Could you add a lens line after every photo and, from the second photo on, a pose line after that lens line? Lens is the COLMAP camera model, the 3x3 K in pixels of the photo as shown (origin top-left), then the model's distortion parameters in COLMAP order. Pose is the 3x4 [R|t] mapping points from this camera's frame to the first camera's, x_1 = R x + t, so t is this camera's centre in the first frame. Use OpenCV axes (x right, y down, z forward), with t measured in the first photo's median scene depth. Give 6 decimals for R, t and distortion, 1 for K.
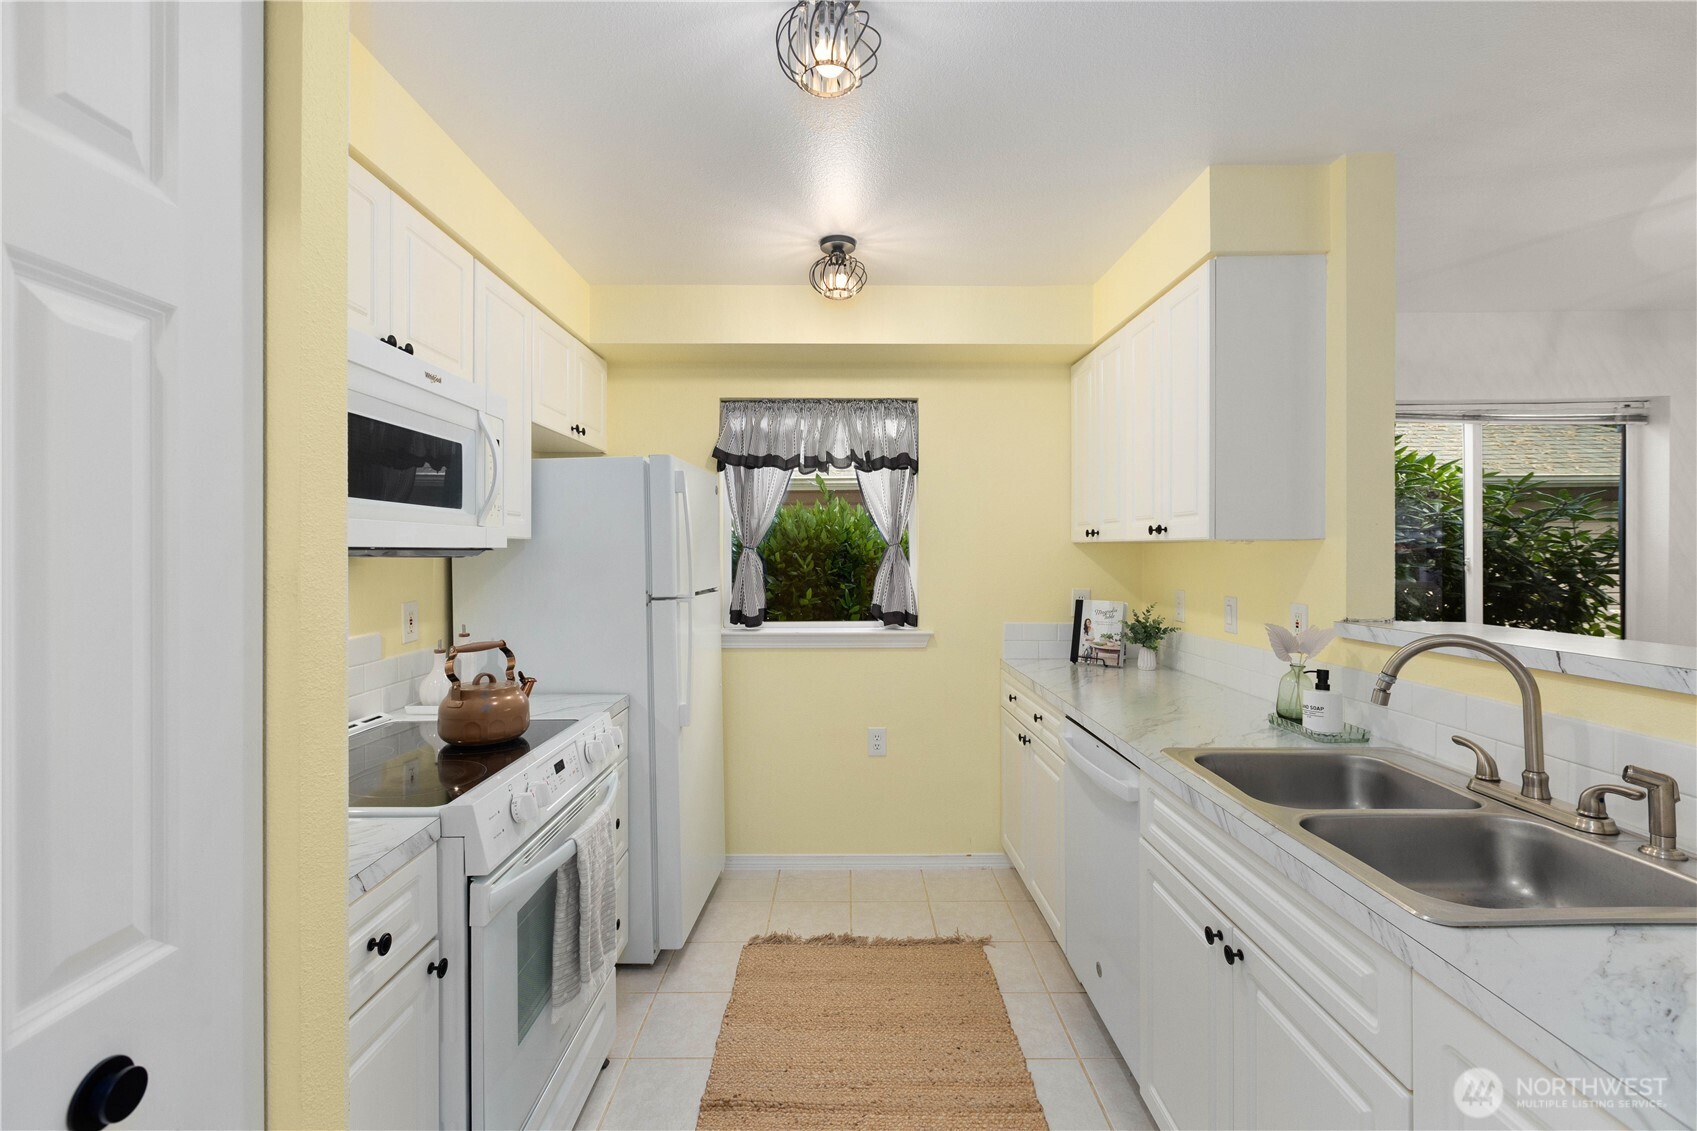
lens RADIAL K [[763.3, 0, 841.8], [0, 763.3, 561.7], [0, 0, 1]] dist [0.001878, -0.000385]
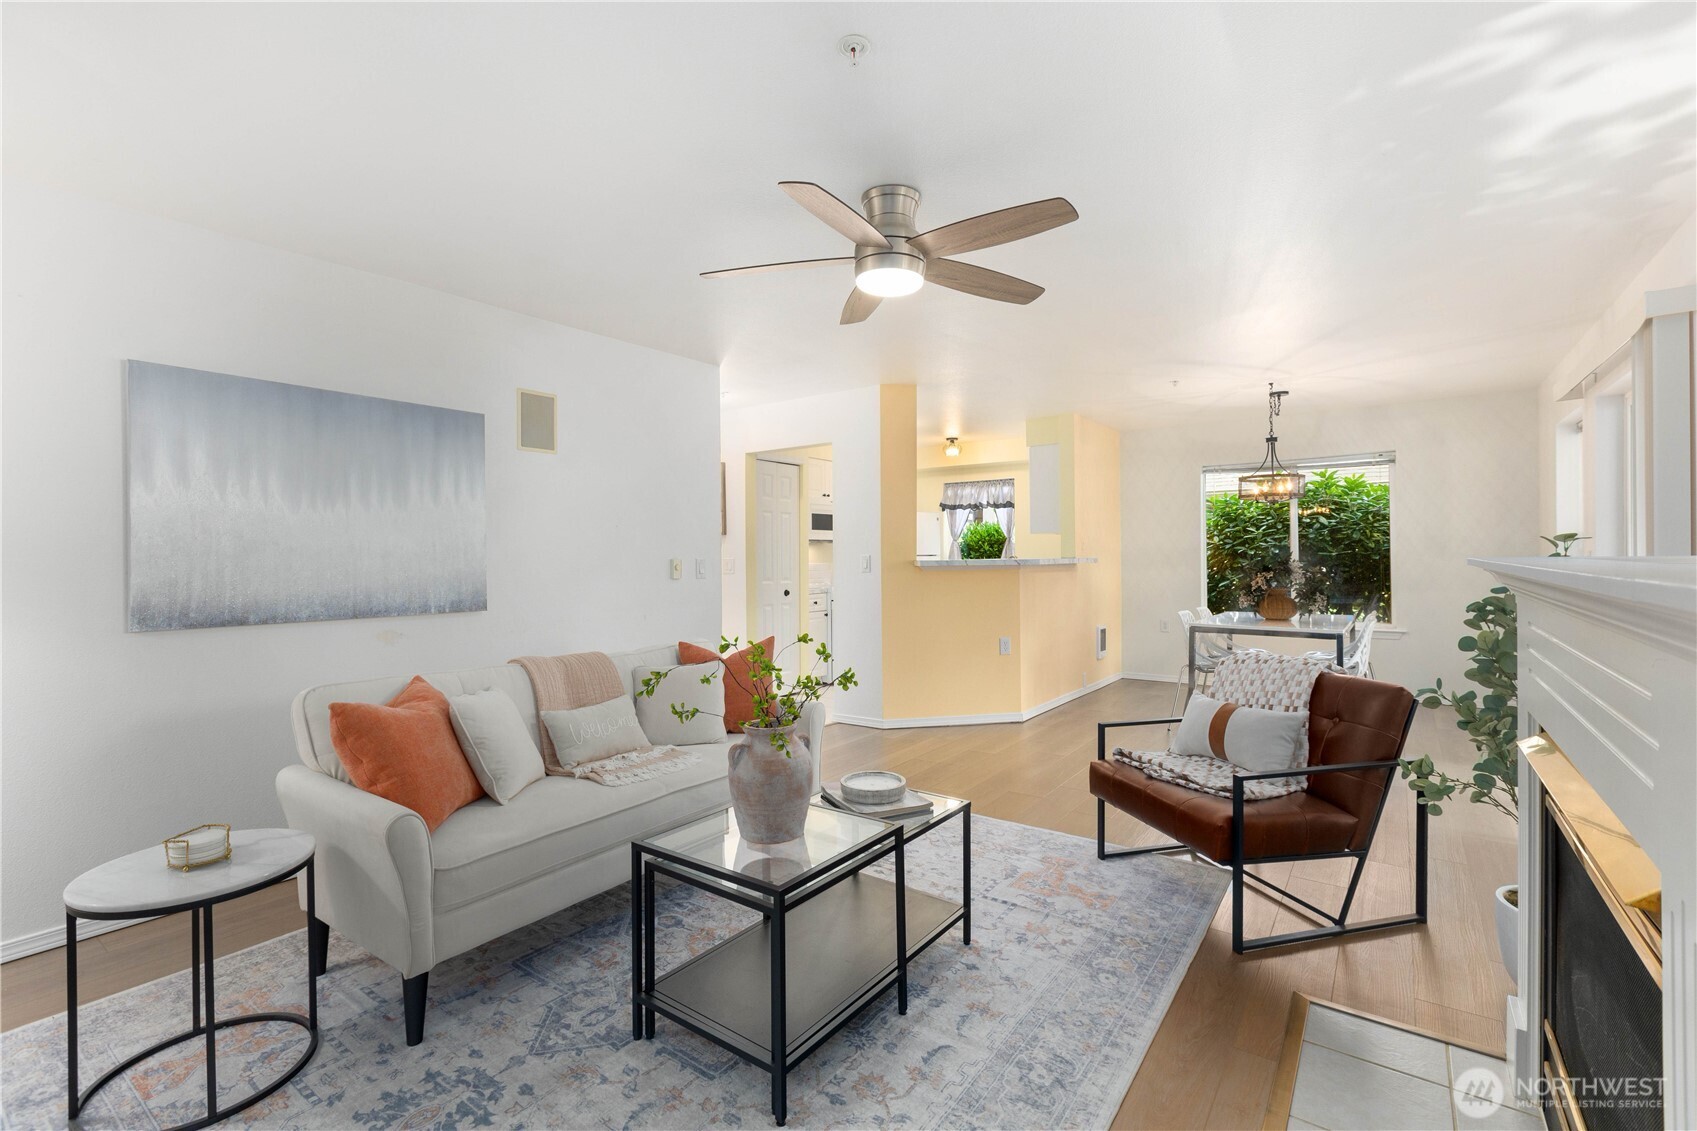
lens RADIAL K [[763.3, 0, 841.8], [0, 763.3, 561.7], [0, 0, 1]] dist [0.001878, -0.000385]
pose [[0.805555, -0.005433, -0.592496, 1.326850], [0.006488, 0.999979, -0.000350, 0.060586], [0.592485, -0.003562, 0.805573, -1.560384]]
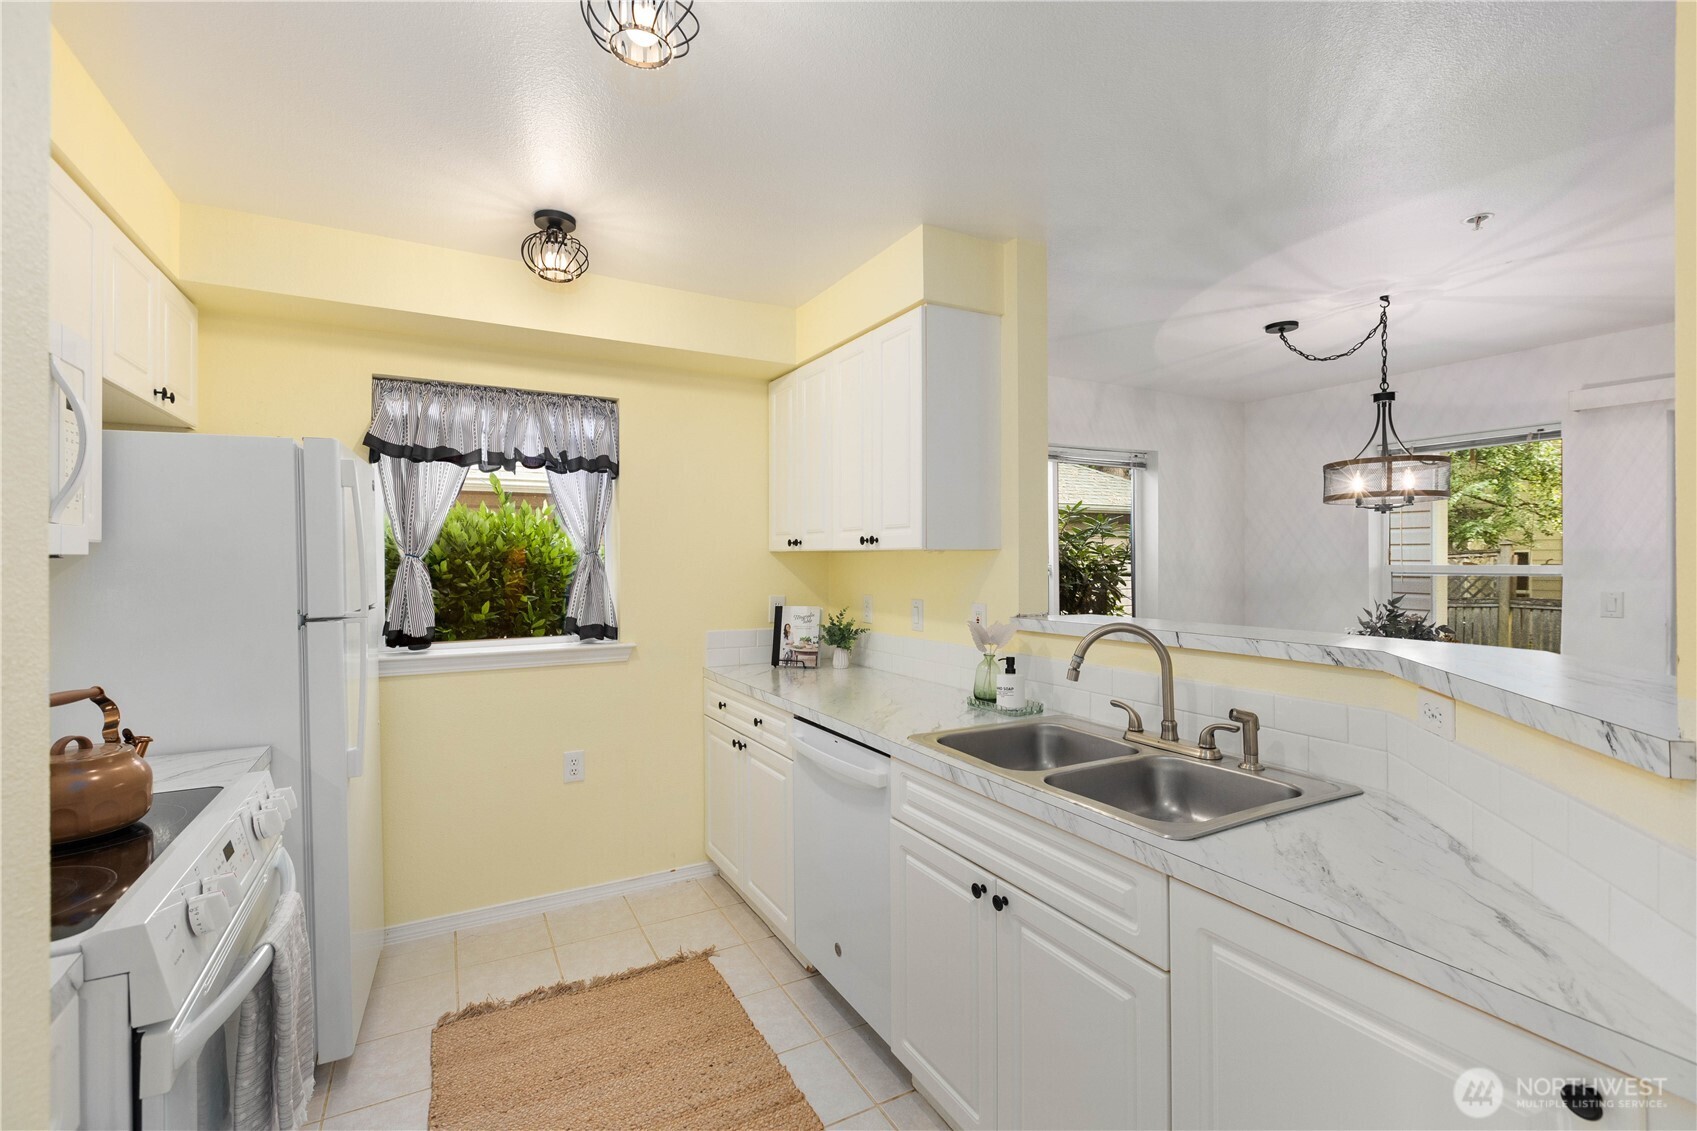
lens RADIAL K [[762.3, 0, 848.5], [0, 762.3, 565.5], [0, 0, 1]] dist [0.003163, 0.000030]
pose [[0.876456, -0.003305, 0.481471, -0.129248], [0.006496, 0.999967, -0.004959, -0.000186], [-0.481439, 0.007474, 0.876448, 0.039674]]
